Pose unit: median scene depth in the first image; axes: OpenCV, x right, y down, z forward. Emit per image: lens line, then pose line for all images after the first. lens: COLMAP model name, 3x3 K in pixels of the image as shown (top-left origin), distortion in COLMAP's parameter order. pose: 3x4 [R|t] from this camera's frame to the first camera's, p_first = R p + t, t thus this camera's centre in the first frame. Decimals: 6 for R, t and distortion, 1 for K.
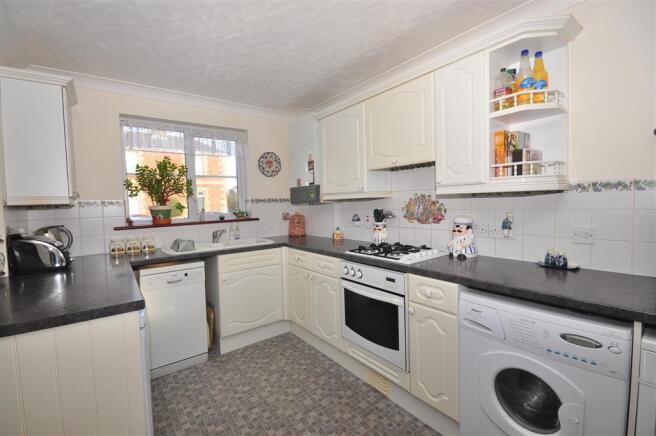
lens RADIAL K [[290.4, 0, 328.0], [0, 290.4, 218.0], [0, 0, 1]] dist [-0.001330, -0.000145]
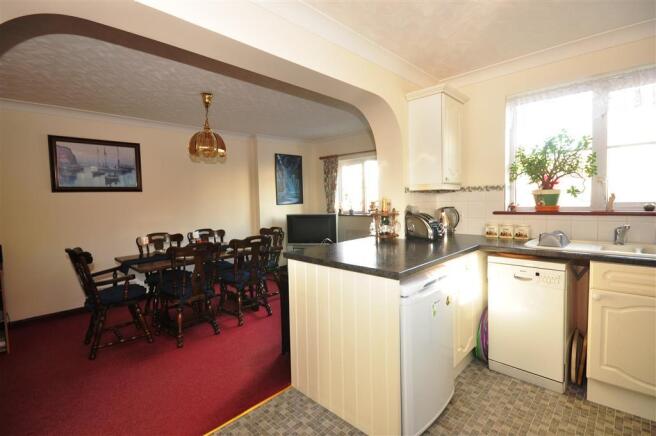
lens RADIAL K [[322.0, 0, 328.0], [0, 322.0, 218.0], [0, 0, 1]] dist [0.032861, -0.000208]
pose [[0.175782, 0.089186, -0.980381, 0.284612], [-0.036231, 0.995799, 0.084093, -0.019704], [0.983762, 0.020738, 0.178275, 0.226204]]
